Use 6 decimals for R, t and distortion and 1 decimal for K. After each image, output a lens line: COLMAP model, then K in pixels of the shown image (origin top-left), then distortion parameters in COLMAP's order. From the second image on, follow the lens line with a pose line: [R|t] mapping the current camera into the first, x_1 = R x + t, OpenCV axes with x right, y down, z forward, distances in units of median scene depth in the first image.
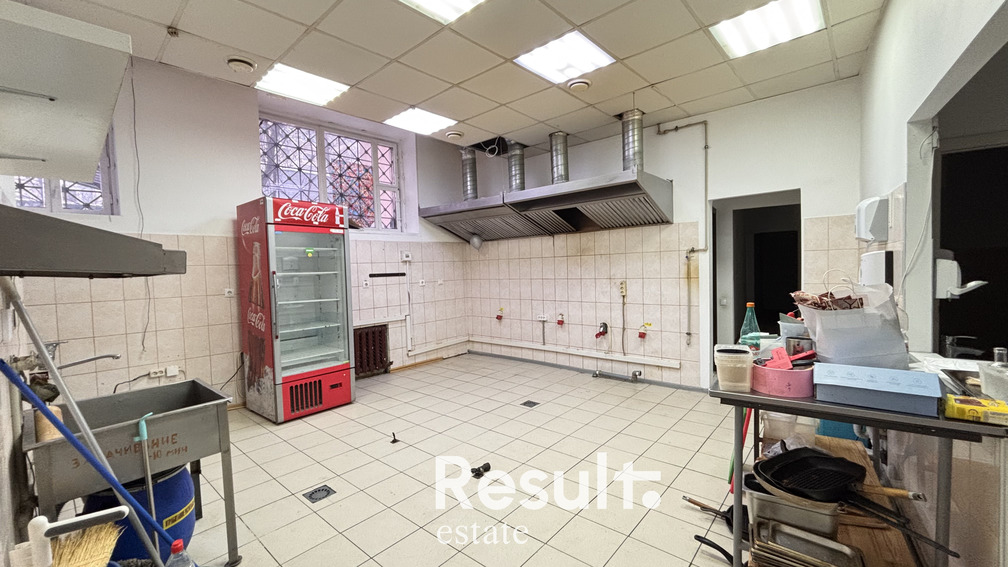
lens RADIAL K [[404.4, 0, 500.8], [0, 404.4, 284.6], [0, 0, 1]] dist [0.002023, -0.000336]
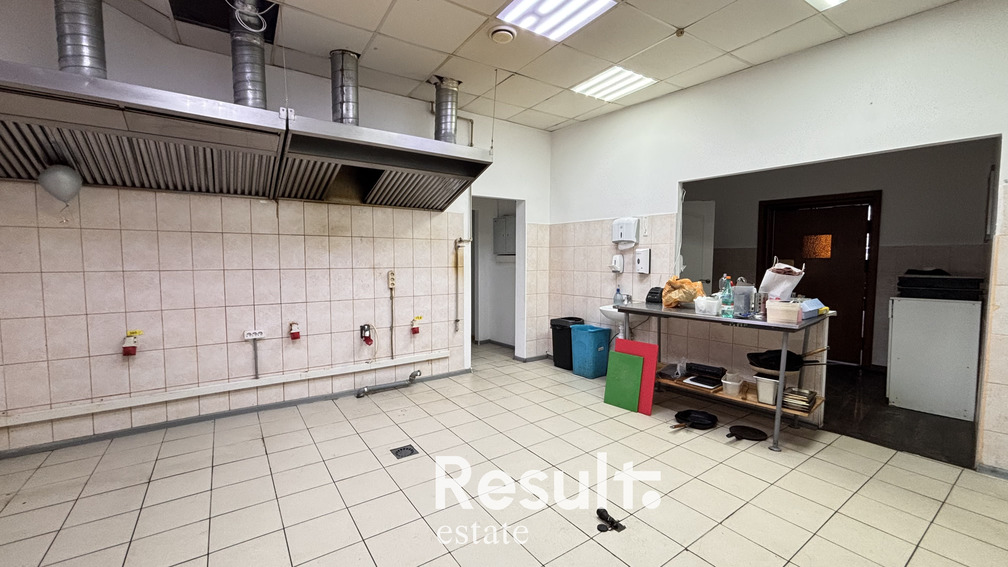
lens RADIAL K [[404.4, 0, 502.1], [0, 404.4, 283.6], [0, 0, 1]] dist [0.002023, -0.000336]
pose [[0.239676, -0.033373, 0.970279, -0.463085], [0.030904, 0.999165, 0.026733, 0.002150], [-0.970361, 0.023578, 0.240507, 0.582878]]
